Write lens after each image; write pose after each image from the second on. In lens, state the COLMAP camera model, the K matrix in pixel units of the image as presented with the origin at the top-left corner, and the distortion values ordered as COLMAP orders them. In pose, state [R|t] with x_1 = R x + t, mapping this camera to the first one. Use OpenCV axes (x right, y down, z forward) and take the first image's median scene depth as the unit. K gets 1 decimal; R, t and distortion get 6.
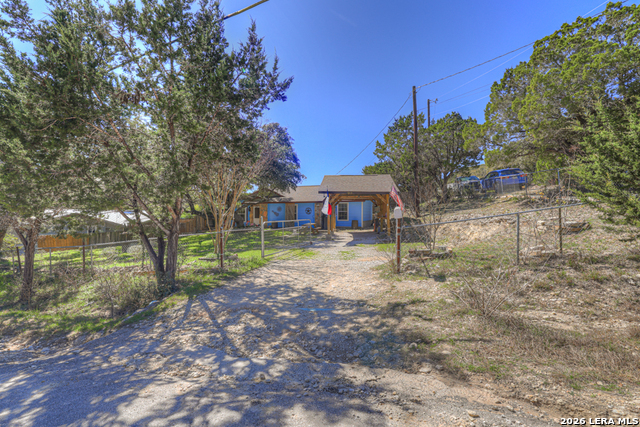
lens RADIAL K [[274.0, 0, 315.4], [0, 274.0, 209.2], [0, 0, 1]] dist [-0.044571, 0.019316]
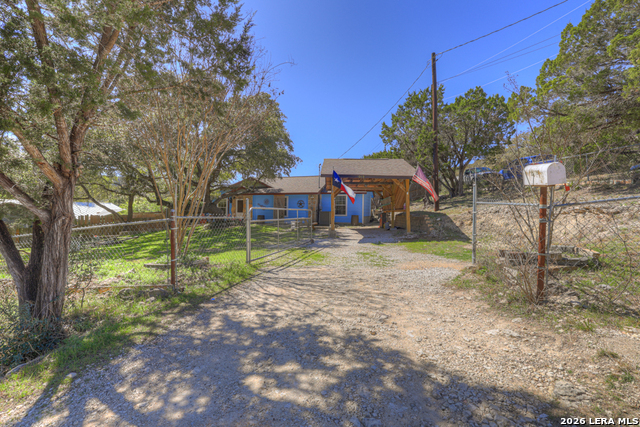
lens RADIAL K [[221.8, 0, 300.8], [0, 221.8, 215.5], [0, 0, 1]] dist [-0.028508, 0.000004]
pose [[0.998388, 0.010246, 0.055832, -0.086837], [-0.010410, 0.999942, 0.002647, 0.054375], [-0.055802, -0.003224, 0.998437, 0.411416]]
